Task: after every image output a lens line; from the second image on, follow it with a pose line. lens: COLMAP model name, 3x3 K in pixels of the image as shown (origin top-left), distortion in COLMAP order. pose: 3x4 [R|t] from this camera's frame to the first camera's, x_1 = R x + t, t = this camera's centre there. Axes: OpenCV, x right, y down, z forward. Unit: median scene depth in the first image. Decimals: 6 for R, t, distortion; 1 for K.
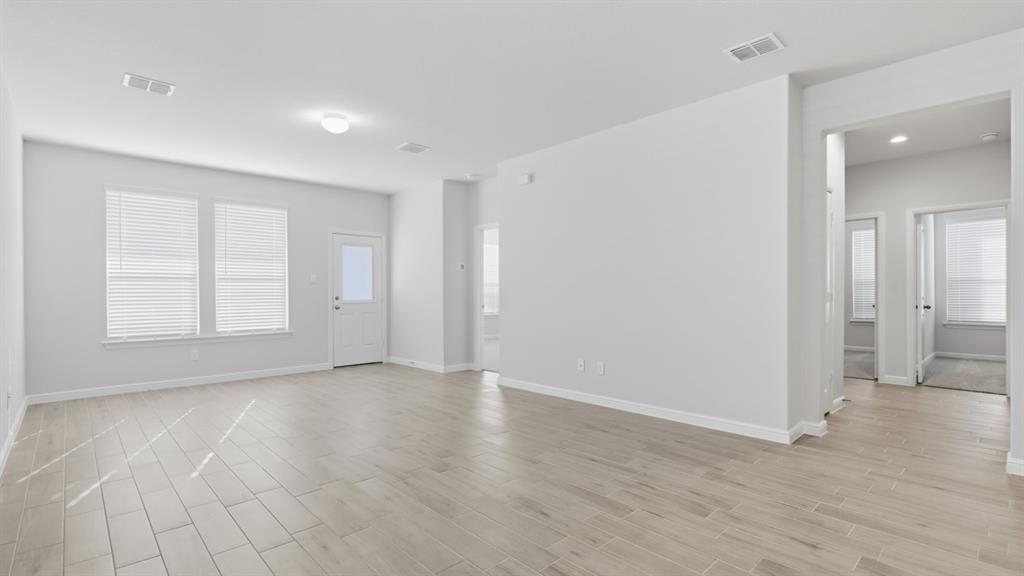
lens RADIAL K [[464.0, 0, 511.0], [0, 464.0, 298.0], [0, 0, 1]] dist [-0.010349, 0.000028]
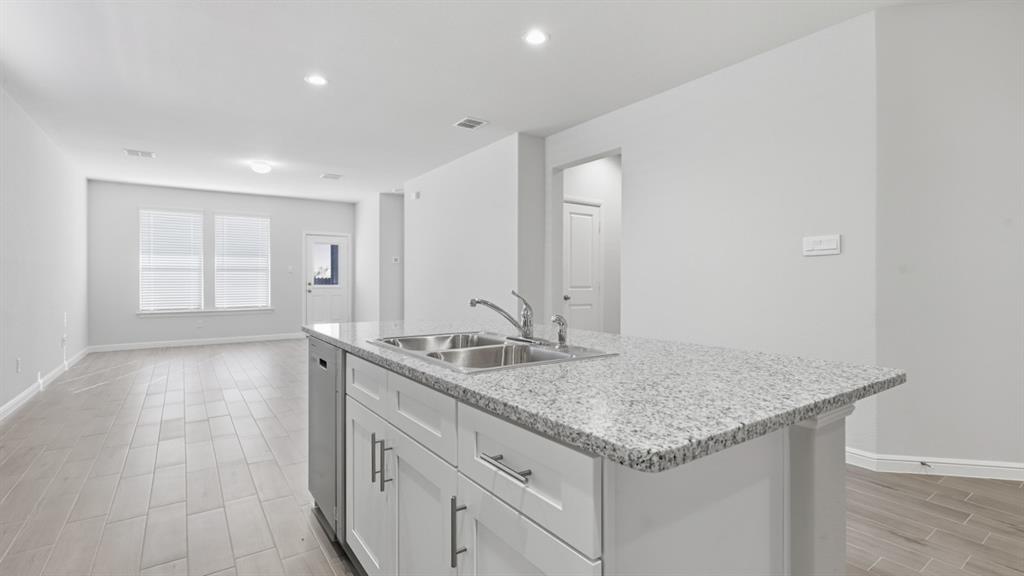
lens RADIAL K [[474.7, 0, 511.8], [0, 474.7, 279.1], [0, 0, 1]] dist [0.000960, -0.000374]
pose [[0.988932, 0.002681, -0.148348, 0.464522], [-0.004705, 0.999901, -0.013291, 0.002317], [0.148298, 0.013842, 0.988846, -0.288975]]
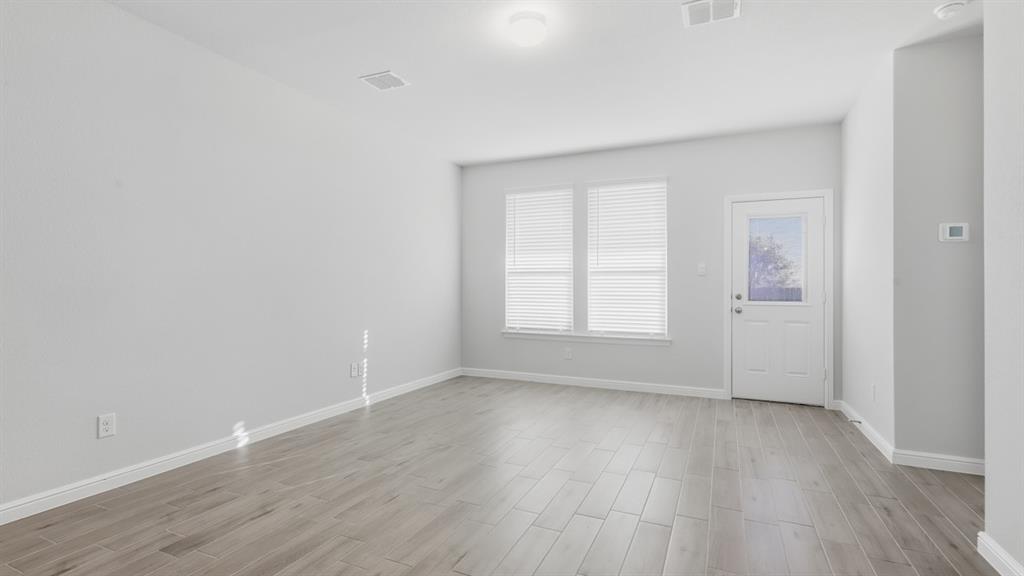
lens RADIAL K [[474.7, 0, 512.0], [0, 474.7, 288.0], [0, 0, 1]] dist [0.000860, 0.000481]
pose [[0.378338, 0.007248, -0.925639, 0.170791], [-0.018277, 0.999833, 0.000359, -0.008426], [0.925487, 0.016782, 0.378407, 0.514704]]
